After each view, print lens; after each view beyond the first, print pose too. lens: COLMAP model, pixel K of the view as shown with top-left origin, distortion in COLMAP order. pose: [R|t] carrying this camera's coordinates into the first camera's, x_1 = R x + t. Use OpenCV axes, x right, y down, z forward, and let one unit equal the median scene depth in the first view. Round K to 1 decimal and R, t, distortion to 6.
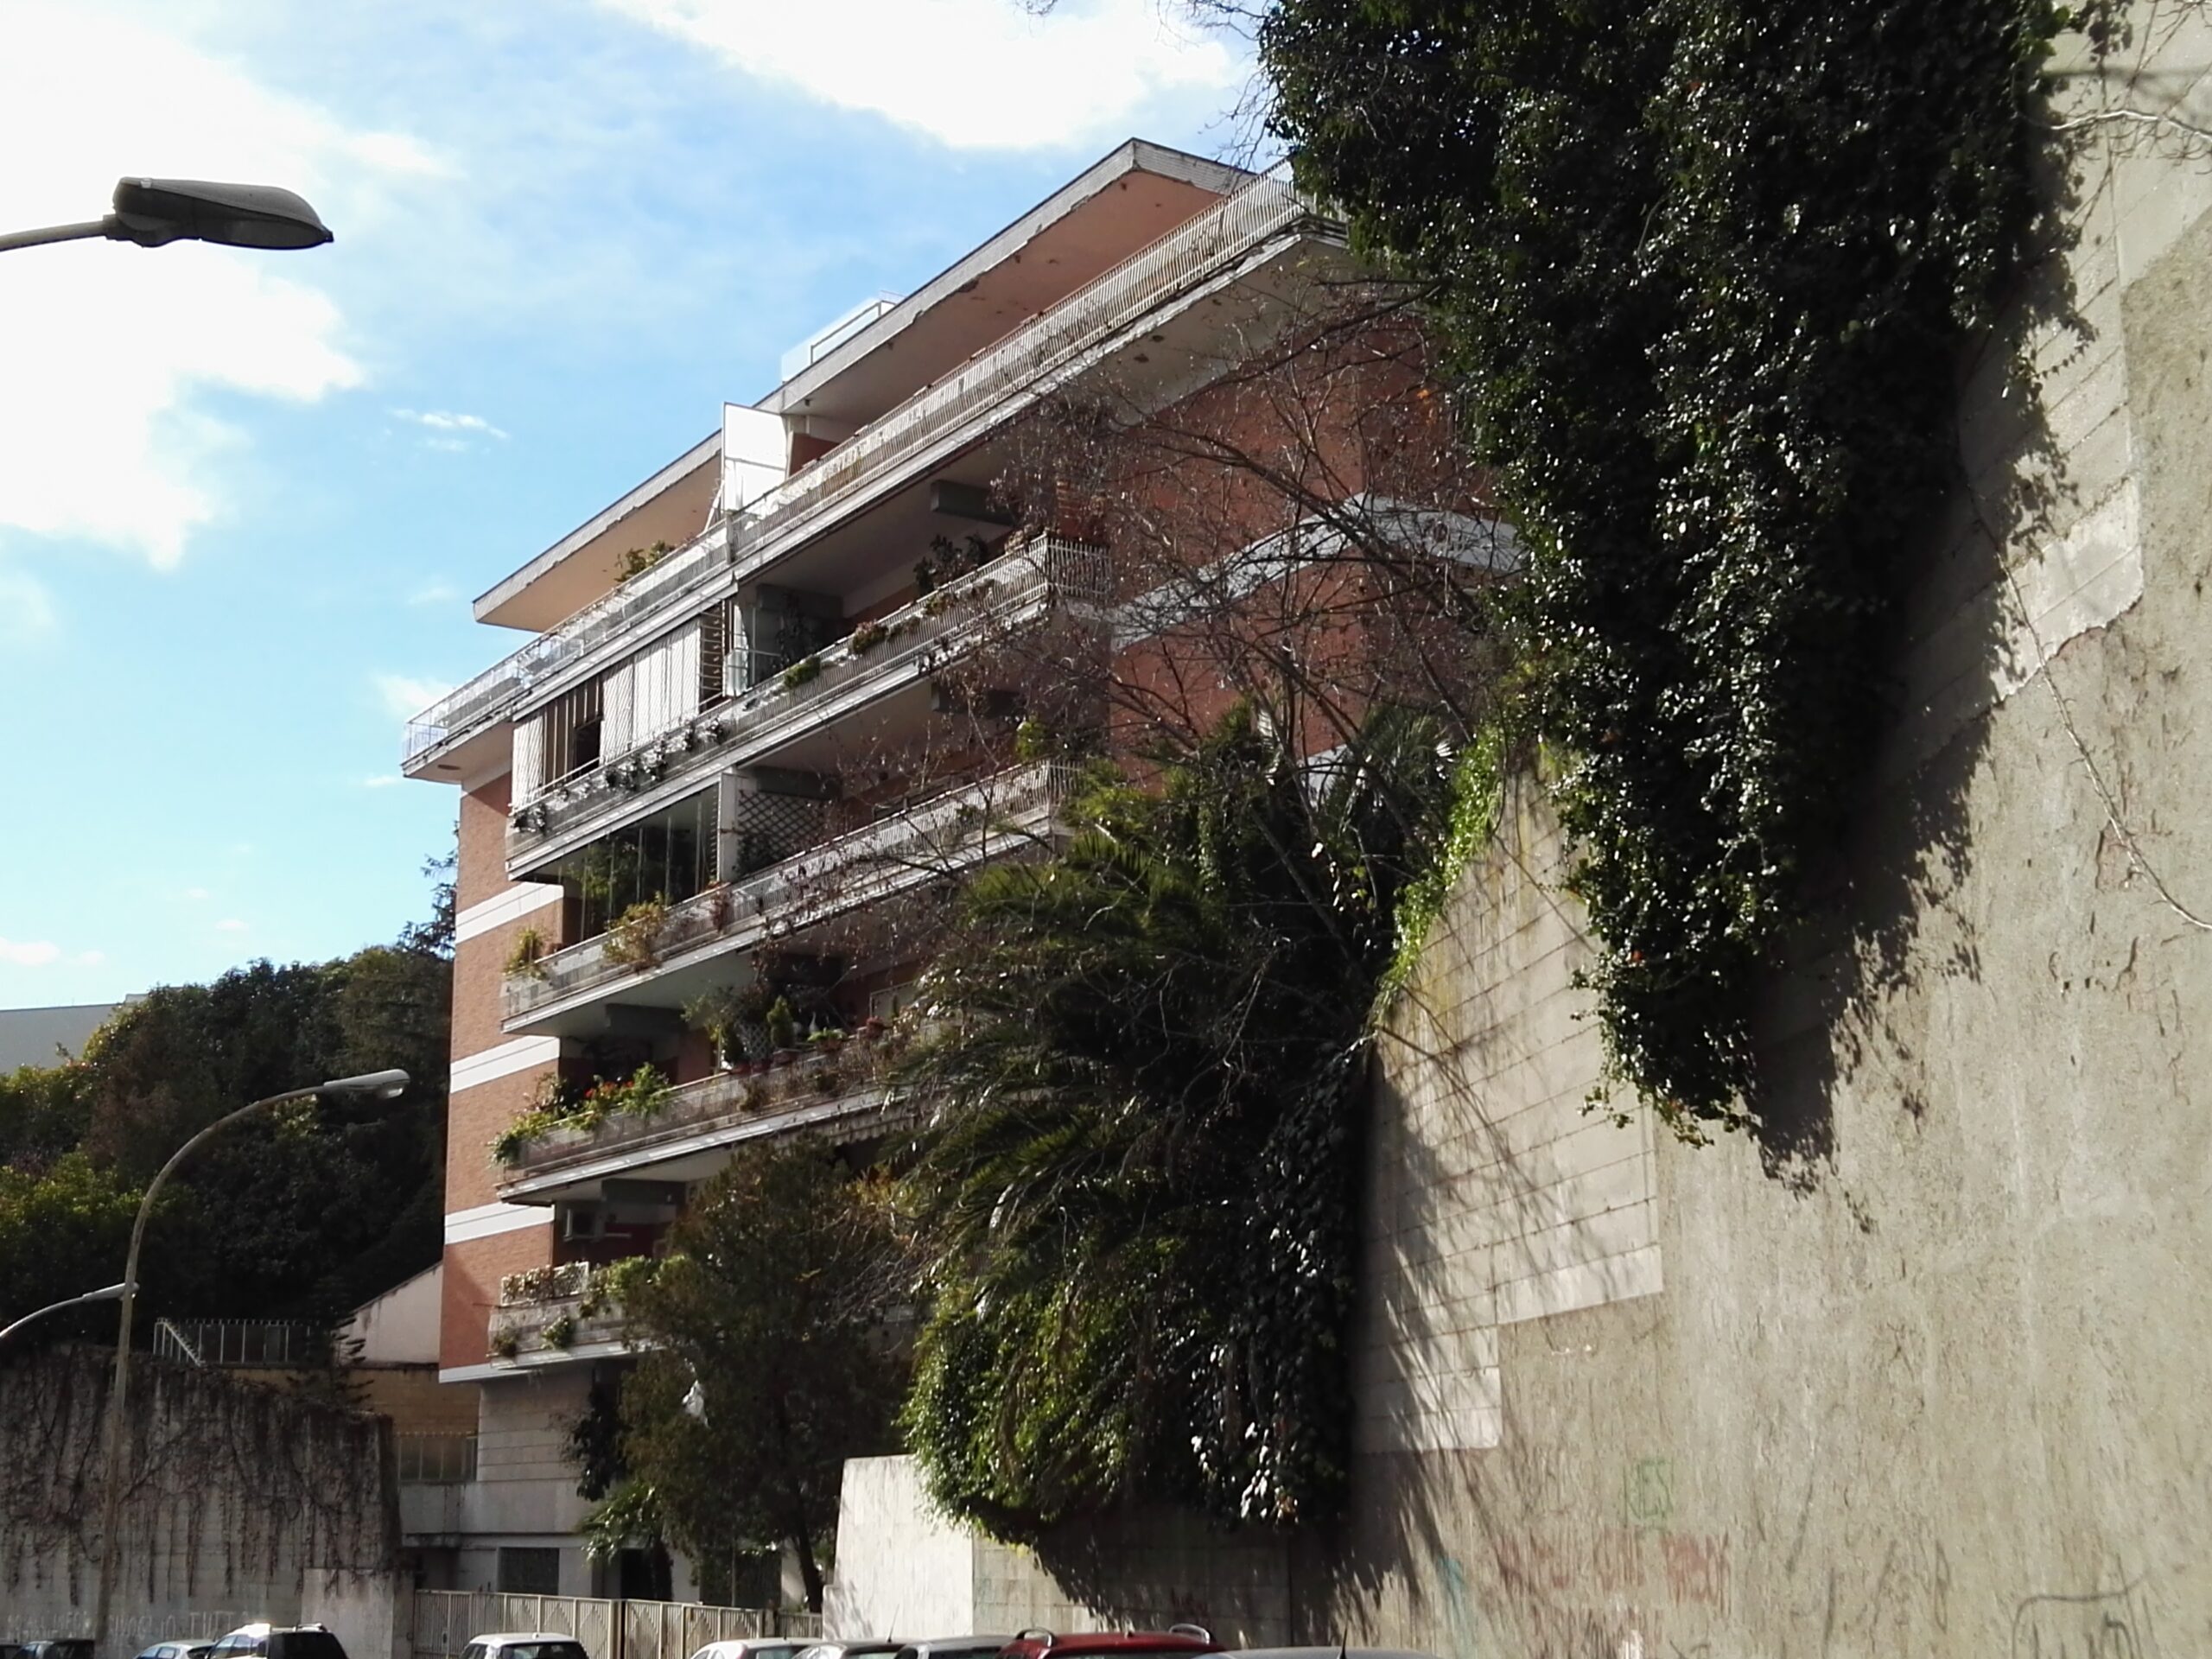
lens RADIAL K [[2741.0, 0, 1106.8], [0, 2741.0, 932.7], [0, 0, 1]] dist [0.178775, -0.533638]
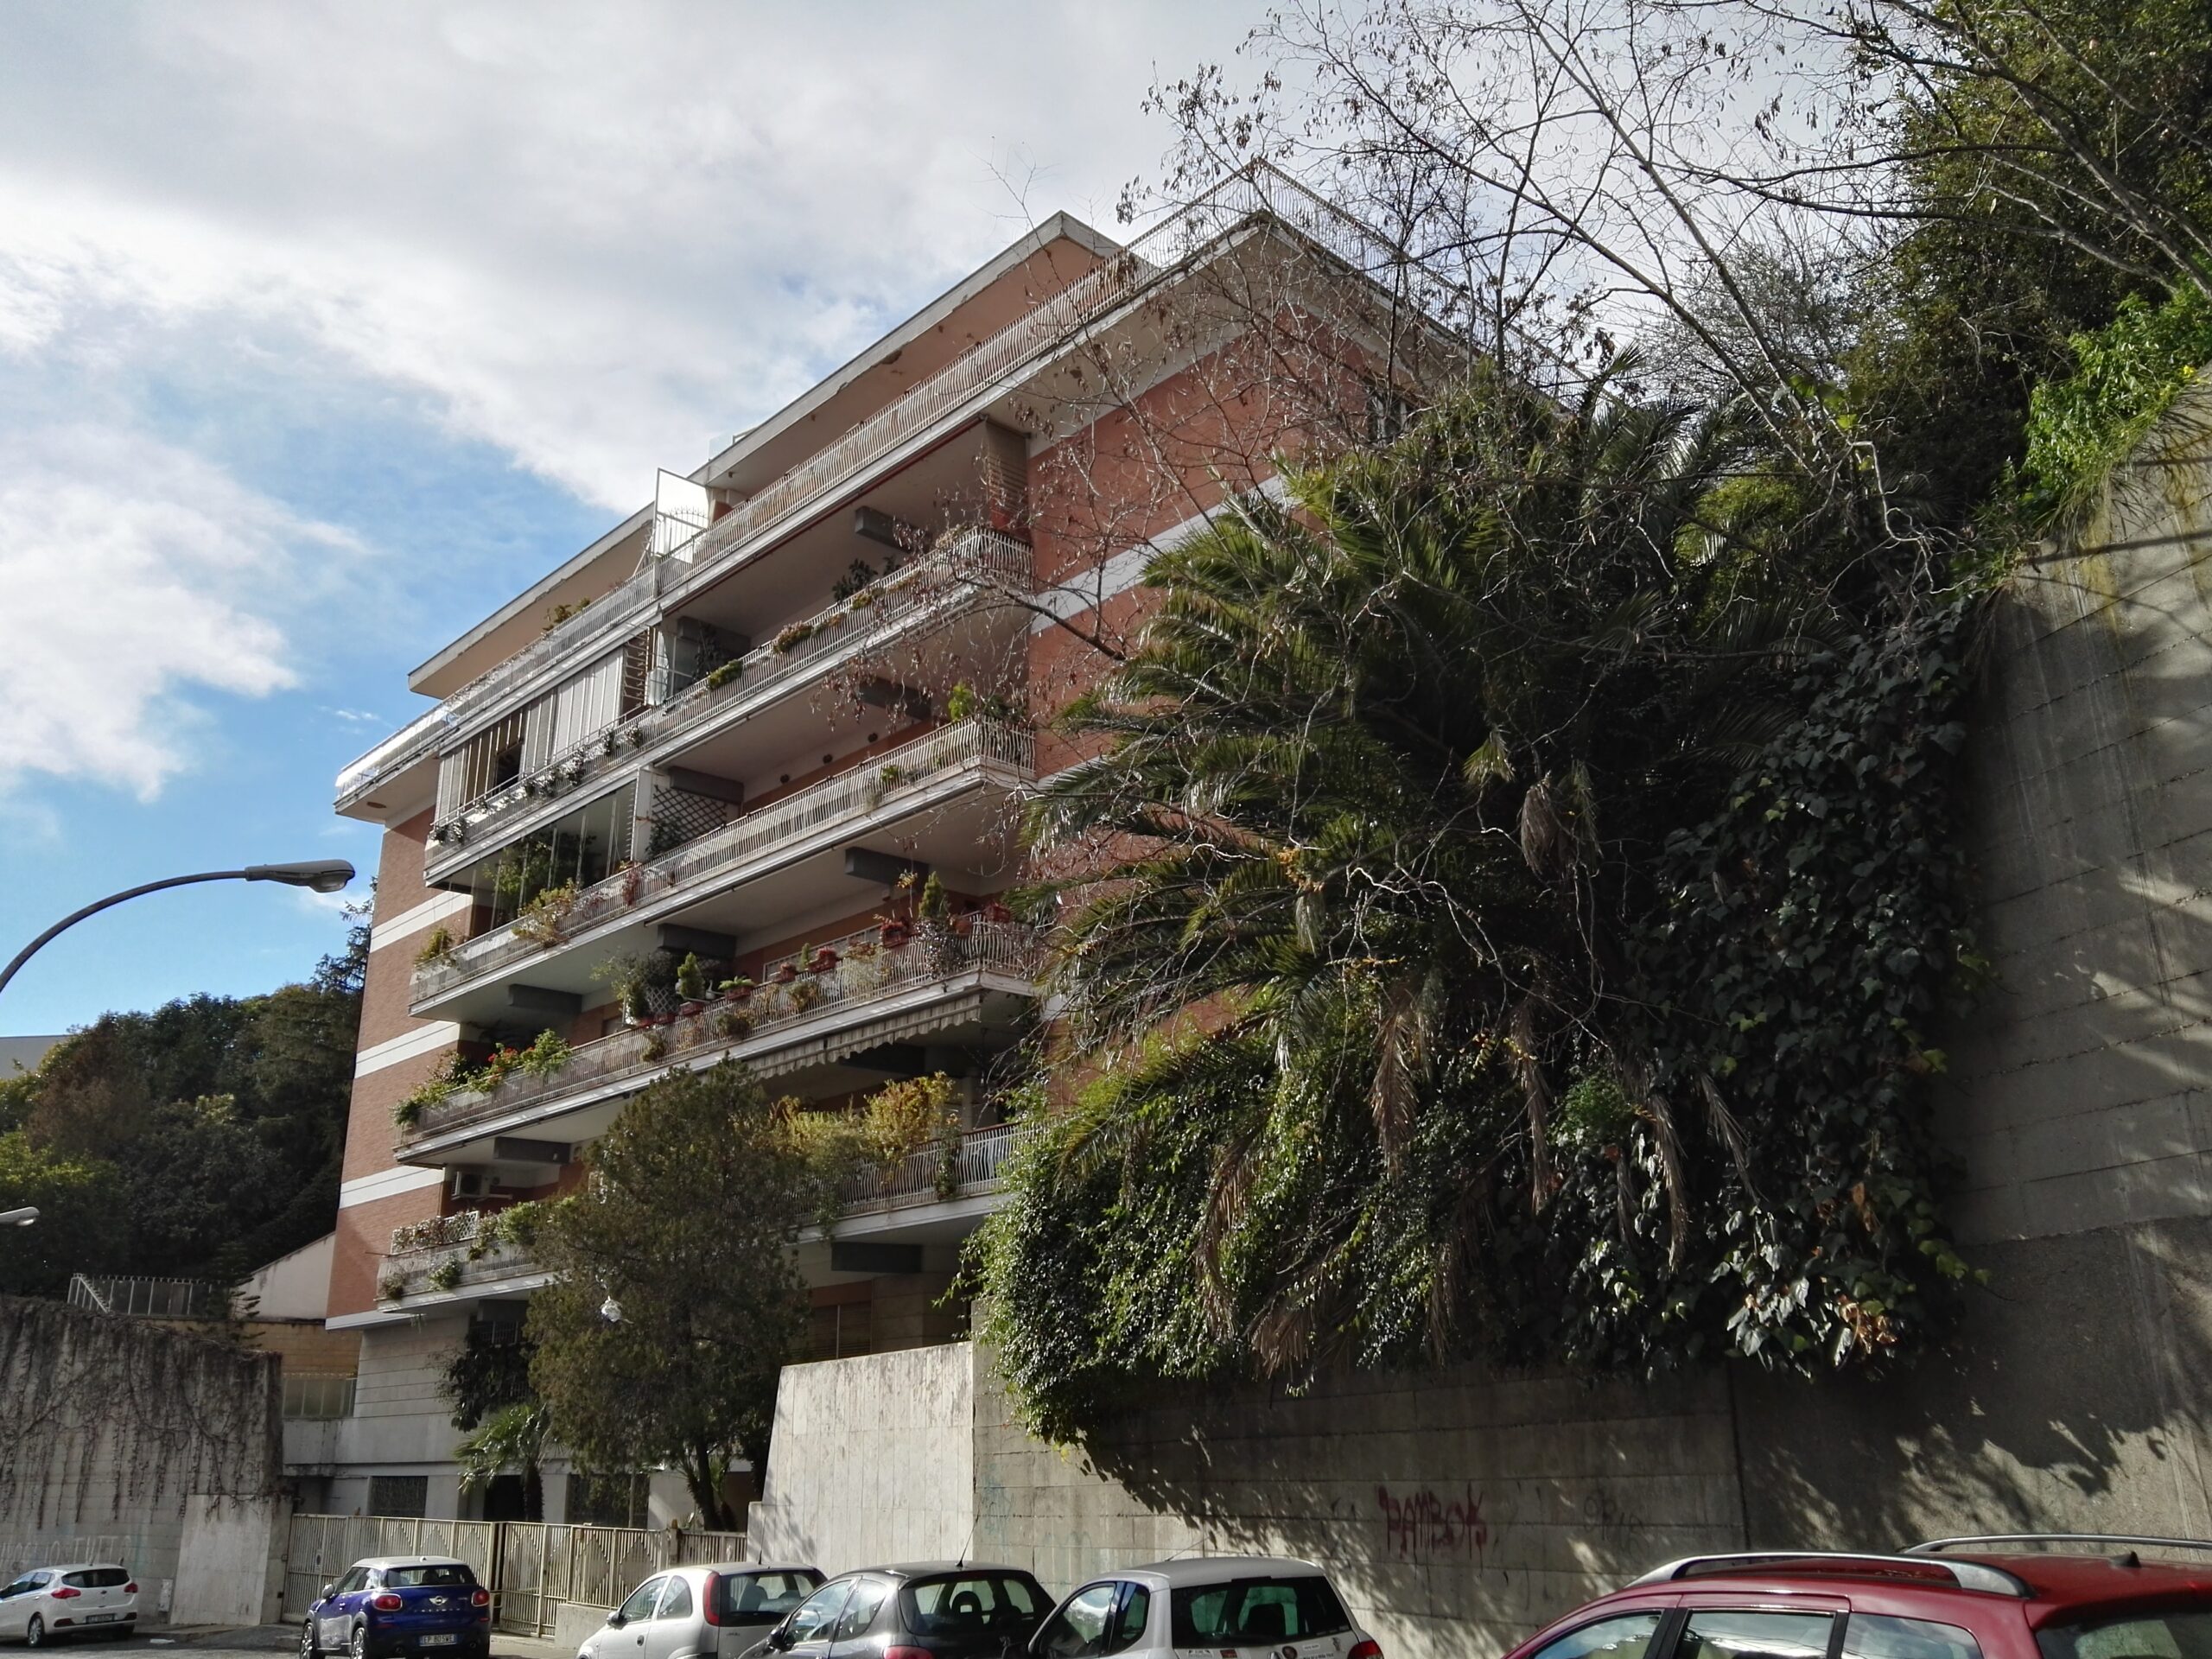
lens RADIAL K [[1709.0, 0, 1119.5], [0, 1709.0, 860.6], [0, 0, 1]] dist [0.084711, -0.160262]
pose [[0.981984, 0.049816, 0.182278, -0.066599], [-0.026520, 0.991409, -0.128081, 0.060693], [-0.187093, 0.120939, 0.974869, 0.248963]]
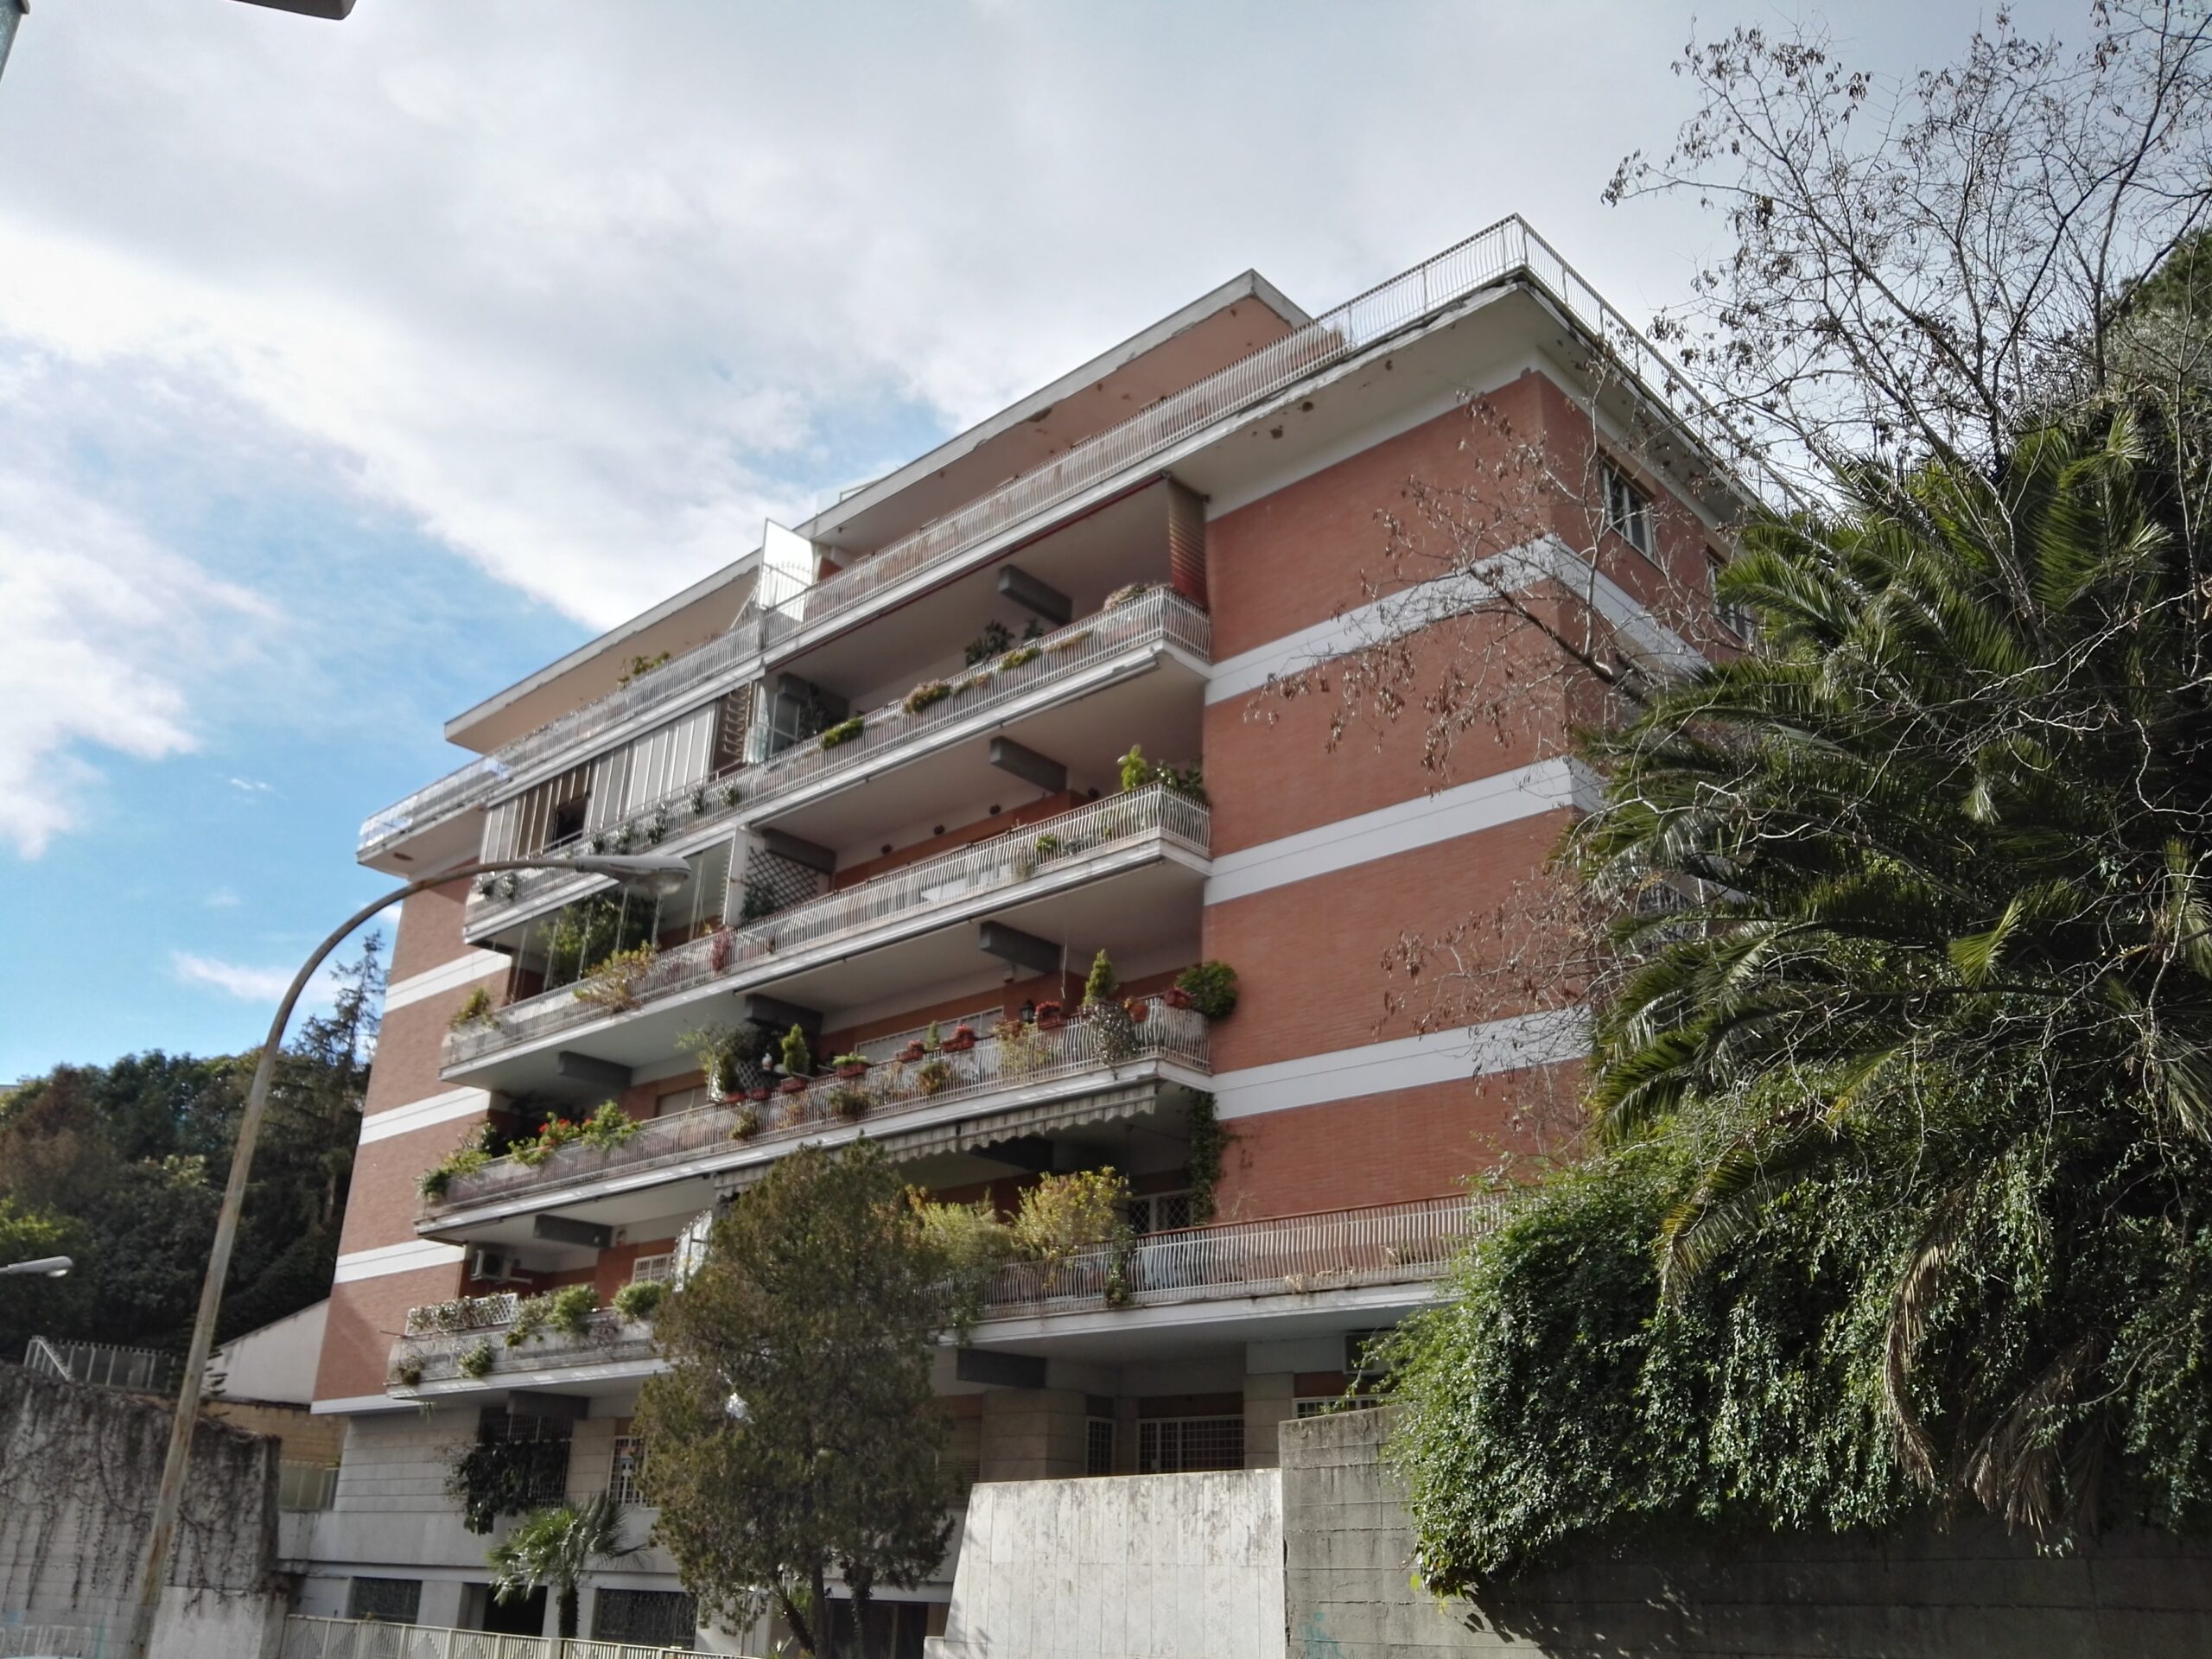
lens RADIAL K [[1727.5, 0, 1048.2], [0, 1727.5, 892.4], [0, 0, 1]] dist [0.087072, -0.173590]
pose [[0.973548, 0.121831, 0.193290, -0.136937], [-0.086728, 0.979710, -0.180686, 0.072157], [-0.211382, 0.159143, 0.964361, 0.298057]]
